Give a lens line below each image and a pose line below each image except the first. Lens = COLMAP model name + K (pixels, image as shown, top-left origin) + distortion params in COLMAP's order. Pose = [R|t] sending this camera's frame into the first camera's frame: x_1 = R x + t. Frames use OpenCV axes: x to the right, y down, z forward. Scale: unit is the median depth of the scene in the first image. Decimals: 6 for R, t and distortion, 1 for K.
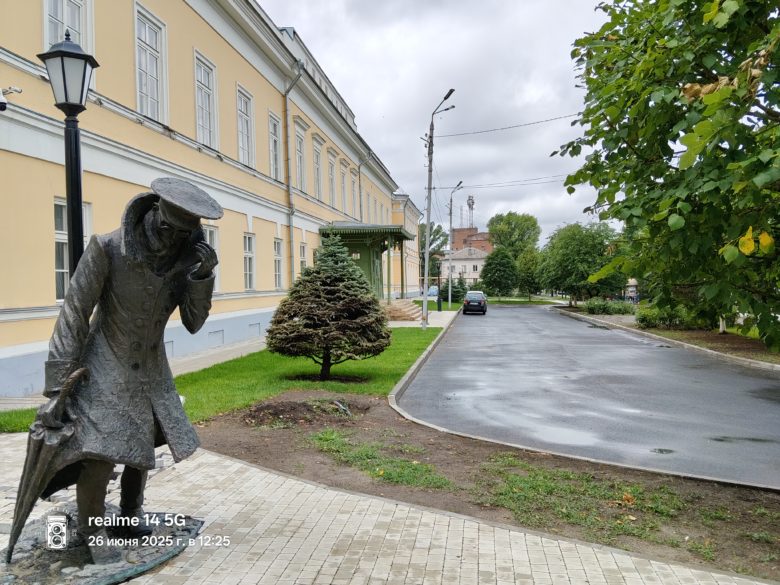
lens RADIAL K [[619.1, 0, 393.5], [0, 619.1, 288.6], [0, 0, 1]] dist [0.037155, -0.064085]
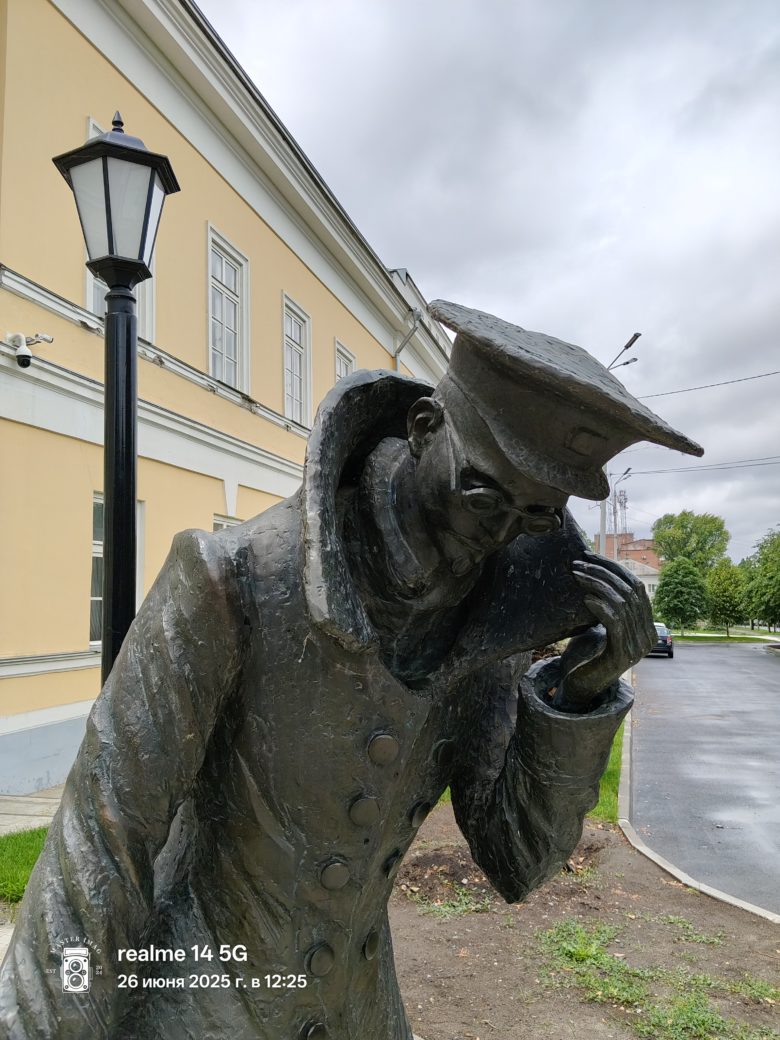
lens RADIAL K [[806.0, 0, 389.9], [0, 806.0, 519.9], [0, 0, 1]] dist [0.041315, -0.009929]
pose [[0.988746, -0.016605, -0.148679, -0.099640], [-0.001010, 0.993058, -0.117625, -0.014873], [0.149600, 0.116451, 0.981865, 0.195920]]
